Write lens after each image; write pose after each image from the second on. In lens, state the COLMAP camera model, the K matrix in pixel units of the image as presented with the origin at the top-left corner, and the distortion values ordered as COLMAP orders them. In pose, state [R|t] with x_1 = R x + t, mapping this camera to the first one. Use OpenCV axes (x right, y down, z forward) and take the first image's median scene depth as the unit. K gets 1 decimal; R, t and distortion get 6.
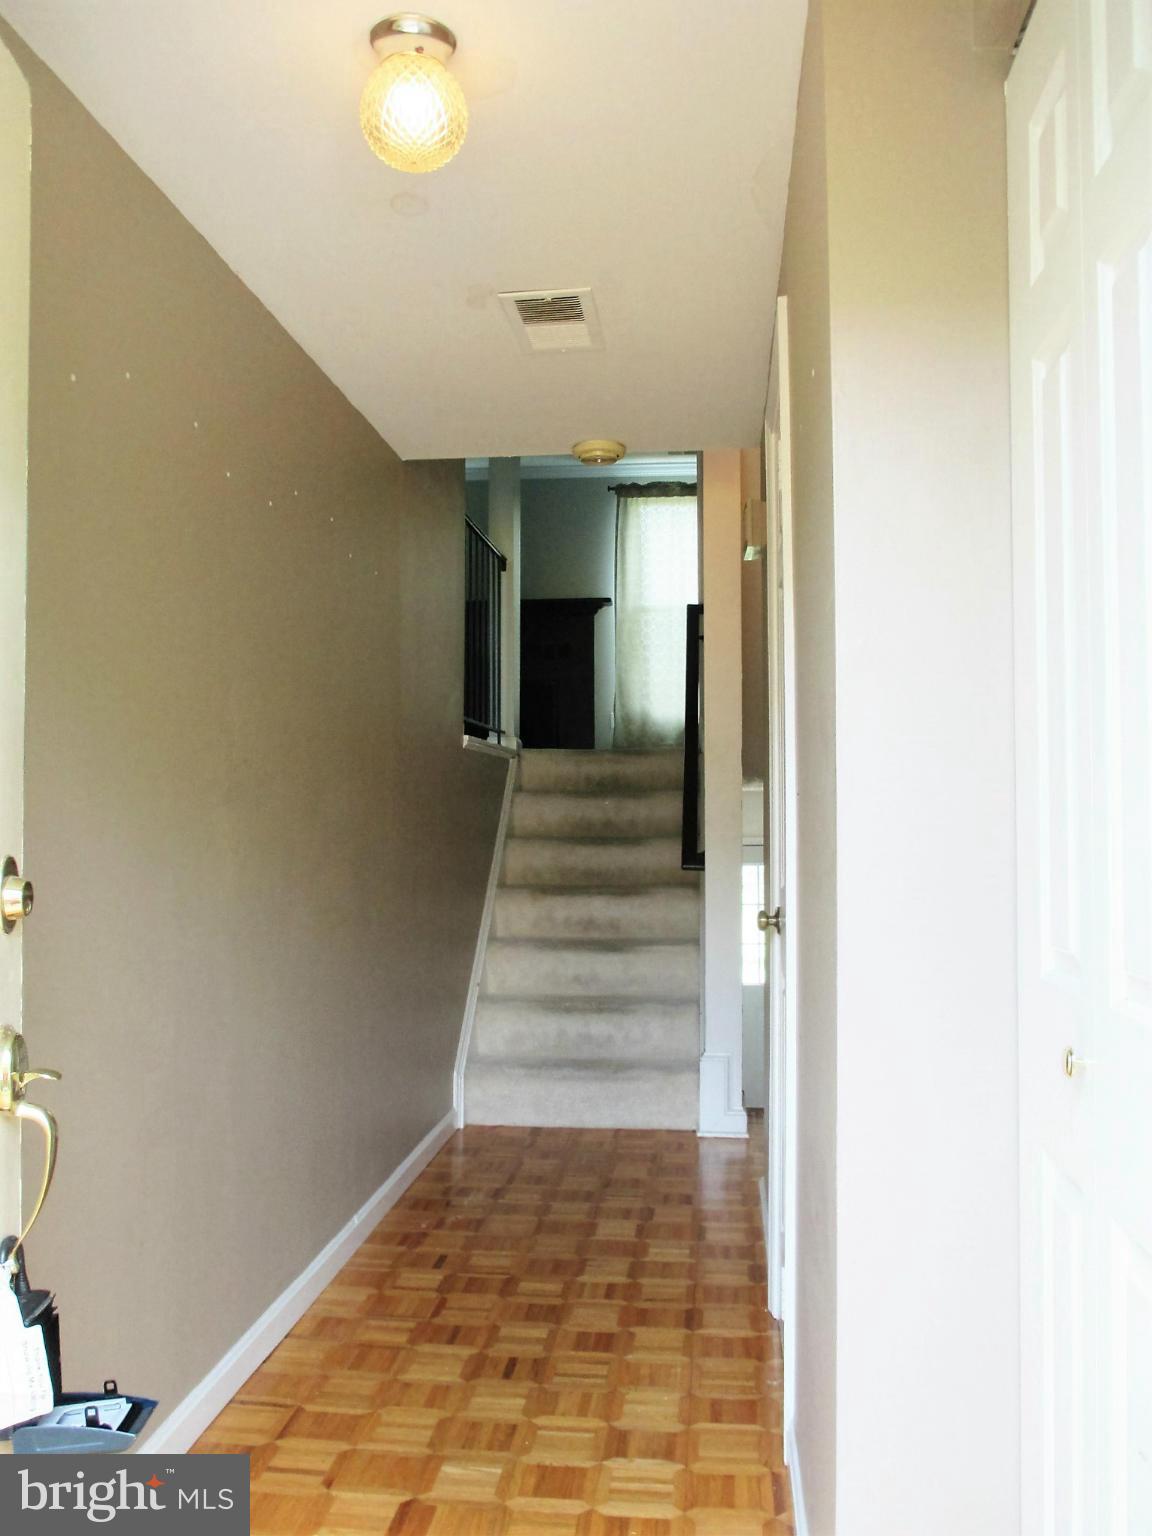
lens RADIAL K [[1331.7, 0, 576.0], [0, 1331.7, 768.0], [0, 0, 1]] dist [-0.011296, 0.001196]
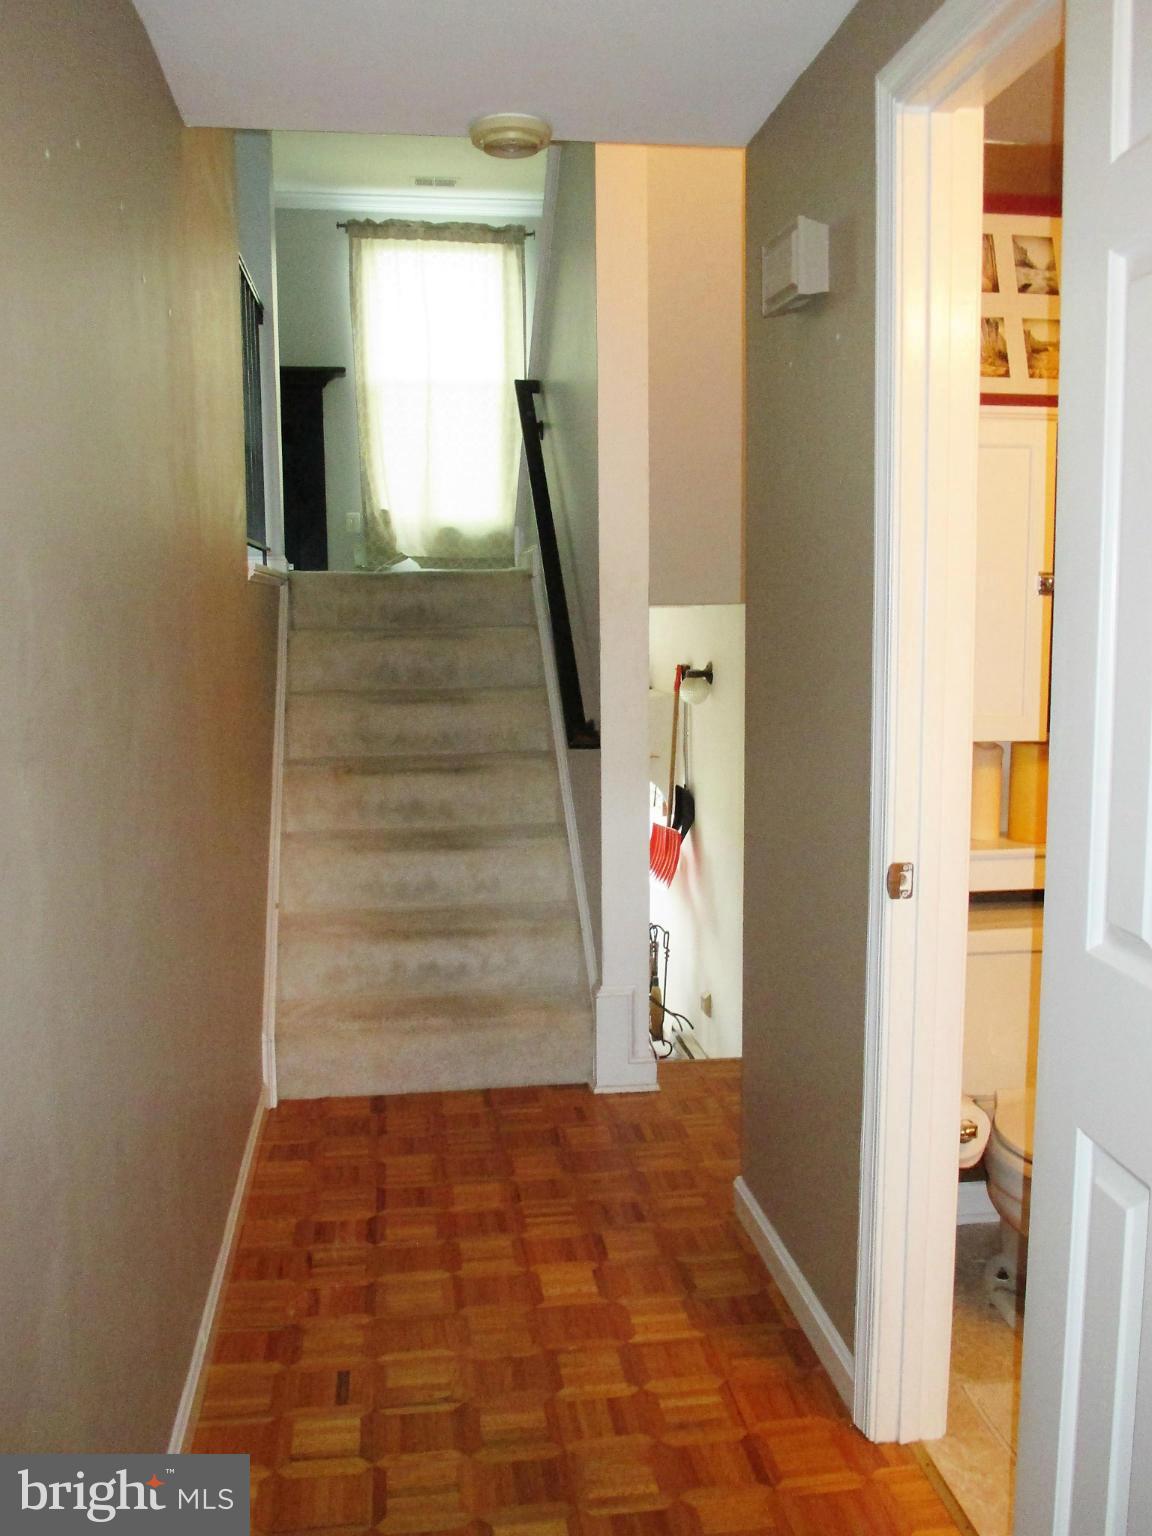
lens RADIAL K [[1431.4, 0, 576.0], [0, 1431.4, 768.0], [0, 0, 1]] dist [-0.004819, -0.015312]
pose [[0.972348, -0.037720, 0.230472, -0.100345], [0.004361, 0.989630, 0.143570, -0.026707], [-0.233498, -0.138595, 0.962429, 0.231053]]
